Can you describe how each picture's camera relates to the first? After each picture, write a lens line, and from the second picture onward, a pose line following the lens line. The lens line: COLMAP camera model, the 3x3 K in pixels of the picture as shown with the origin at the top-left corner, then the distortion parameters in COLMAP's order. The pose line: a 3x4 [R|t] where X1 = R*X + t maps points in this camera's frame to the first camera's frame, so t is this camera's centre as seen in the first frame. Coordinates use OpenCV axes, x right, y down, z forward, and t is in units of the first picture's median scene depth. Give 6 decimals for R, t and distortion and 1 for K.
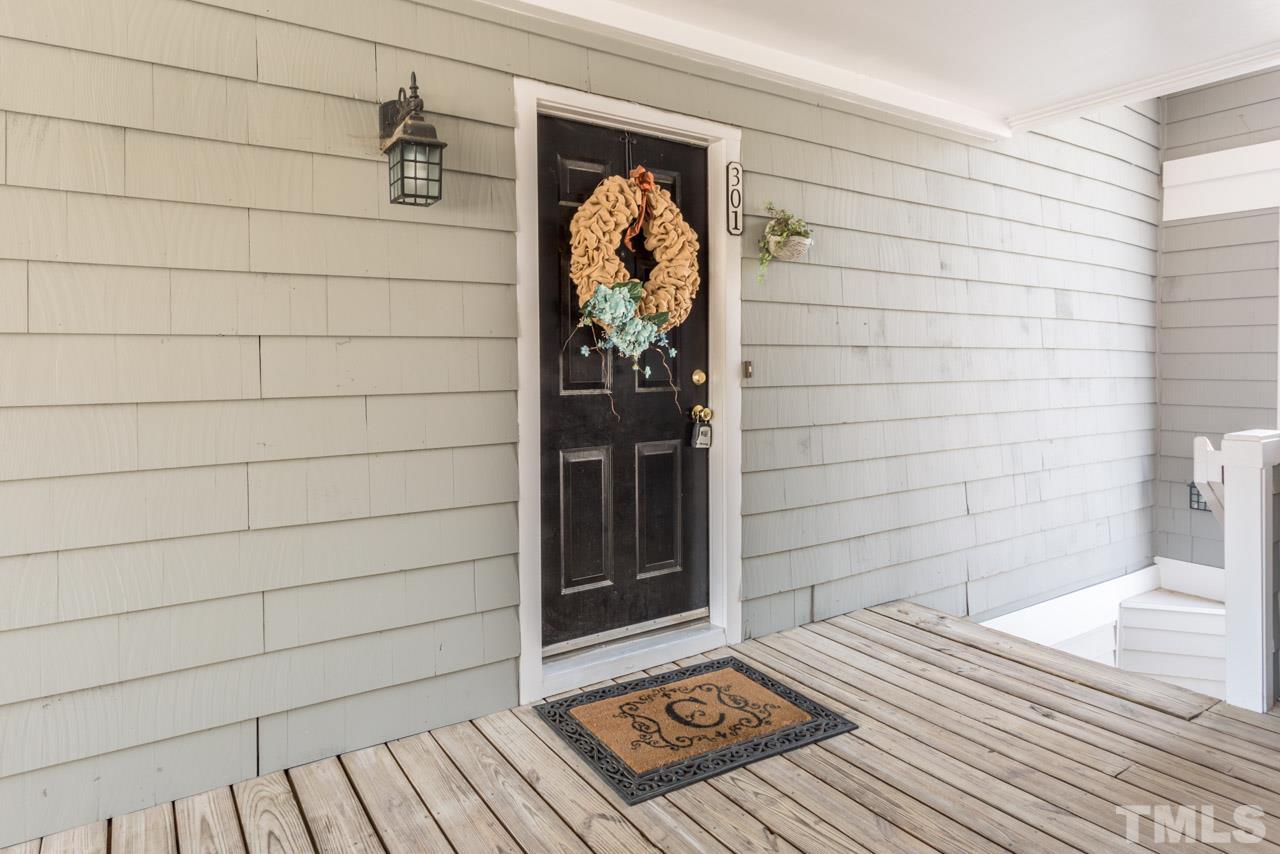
lens RADIAL K [[649.7, 0, 639.9], [0, 649.7, 381.1], [0, 0, 1]] dist [0.000271, 0.000431]
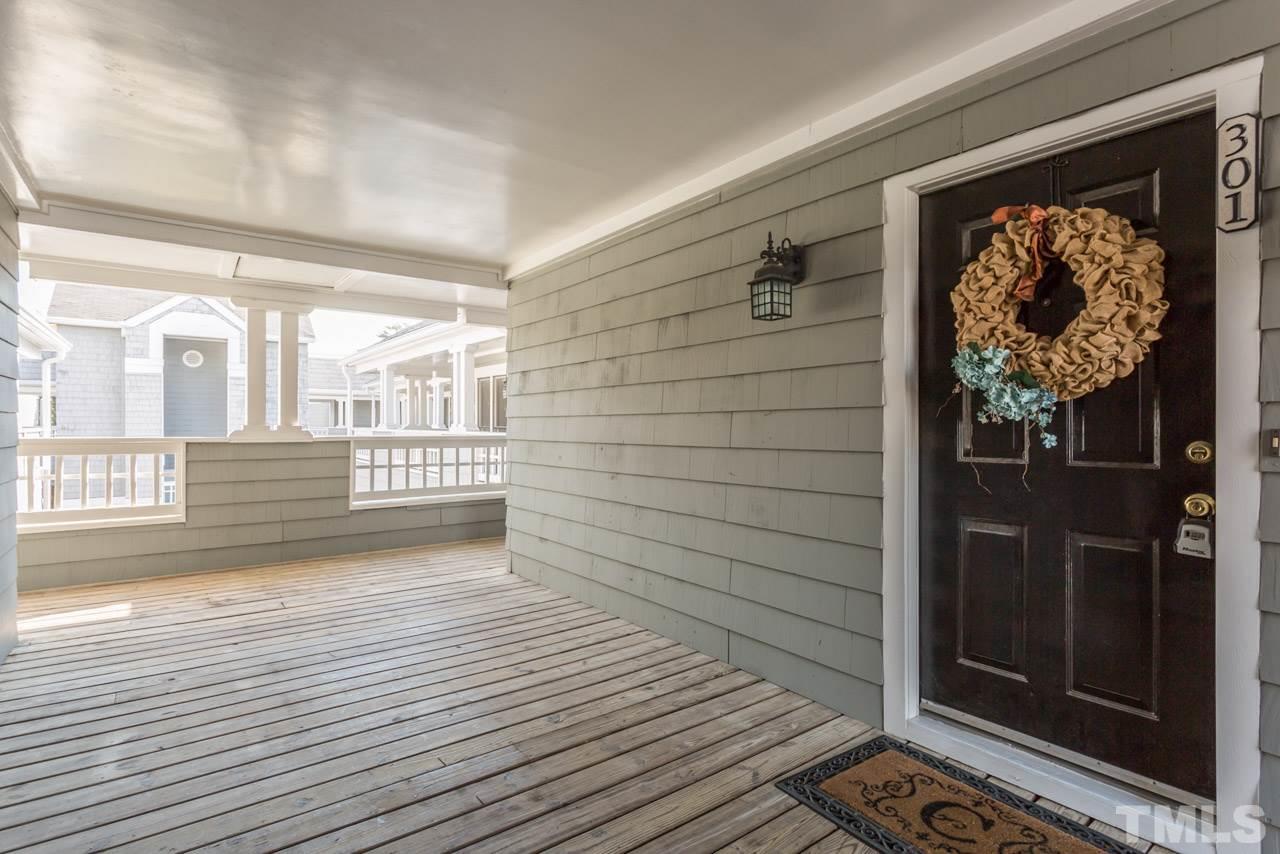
lens RADIAL K [[625.2, 0, 626.9], [0, 625.2, 434.0], [0, 0, 1]] dist [0.003000, 0.001021]
pose [[0.120770, 0.020399, -0.992471, 0.788041], [-0.027743, 0.999468, 0.017167, -0.023030], [0.992293, 0.025461, 0.121272, 0.387251]]
